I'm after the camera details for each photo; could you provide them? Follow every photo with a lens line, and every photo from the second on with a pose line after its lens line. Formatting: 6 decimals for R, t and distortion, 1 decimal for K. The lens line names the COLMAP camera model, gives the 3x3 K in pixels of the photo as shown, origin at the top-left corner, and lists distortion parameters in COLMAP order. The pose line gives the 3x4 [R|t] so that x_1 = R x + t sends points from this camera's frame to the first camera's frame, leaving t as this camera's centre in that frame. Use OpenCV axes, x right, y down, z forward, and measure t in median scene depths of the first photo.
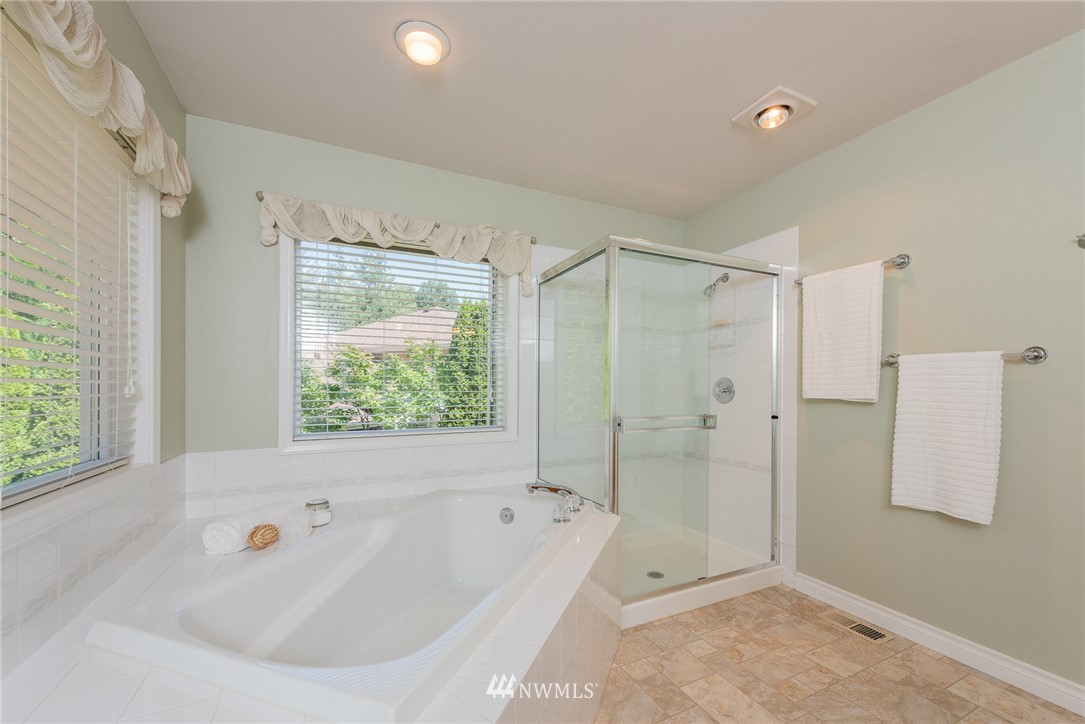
lens RADIAL K [[433.4, 0, 537.3], [0, 433.4, 387.6], [0, 0, 1]] dist [-0.001792, -0.000105]
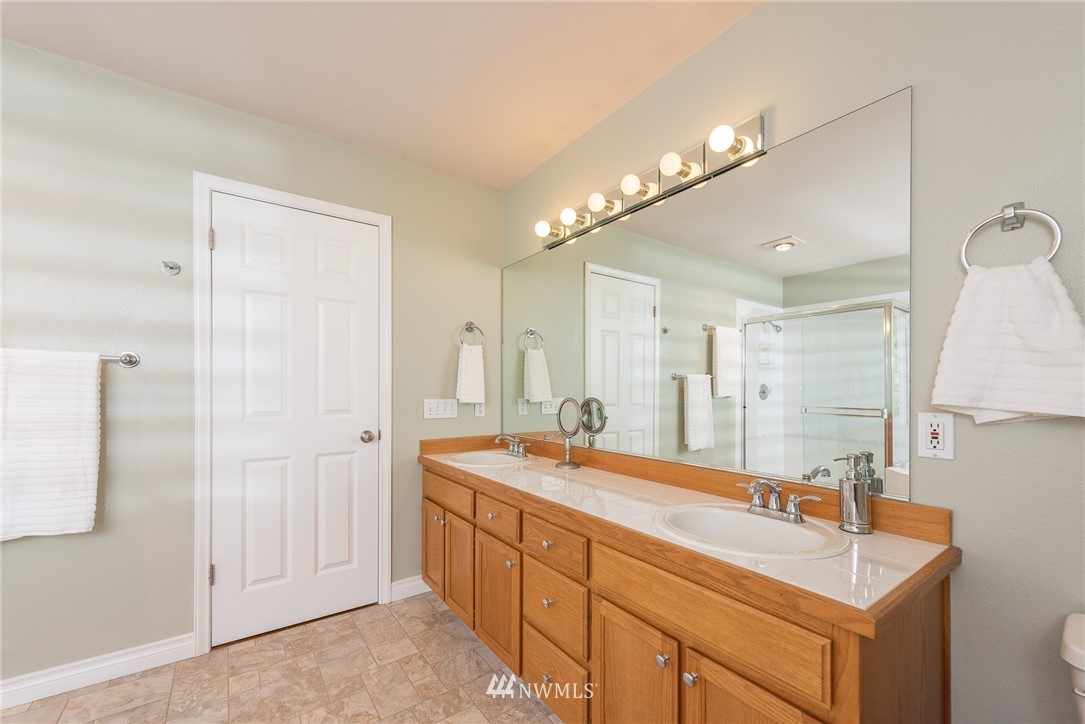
lens RADIAL K [[433.4, 0, 537.3], [0, 433.4, 387.6], [0, 0, 1]] dist [-0.001792, -0.000105]
pose [[-0.160730, 0.000022, 0.986998, -0.086863], [0.005372, 0.999985, 0.000852, -0.001028], [-0.986984, 0.005439, -0.160728, 0.176181]]
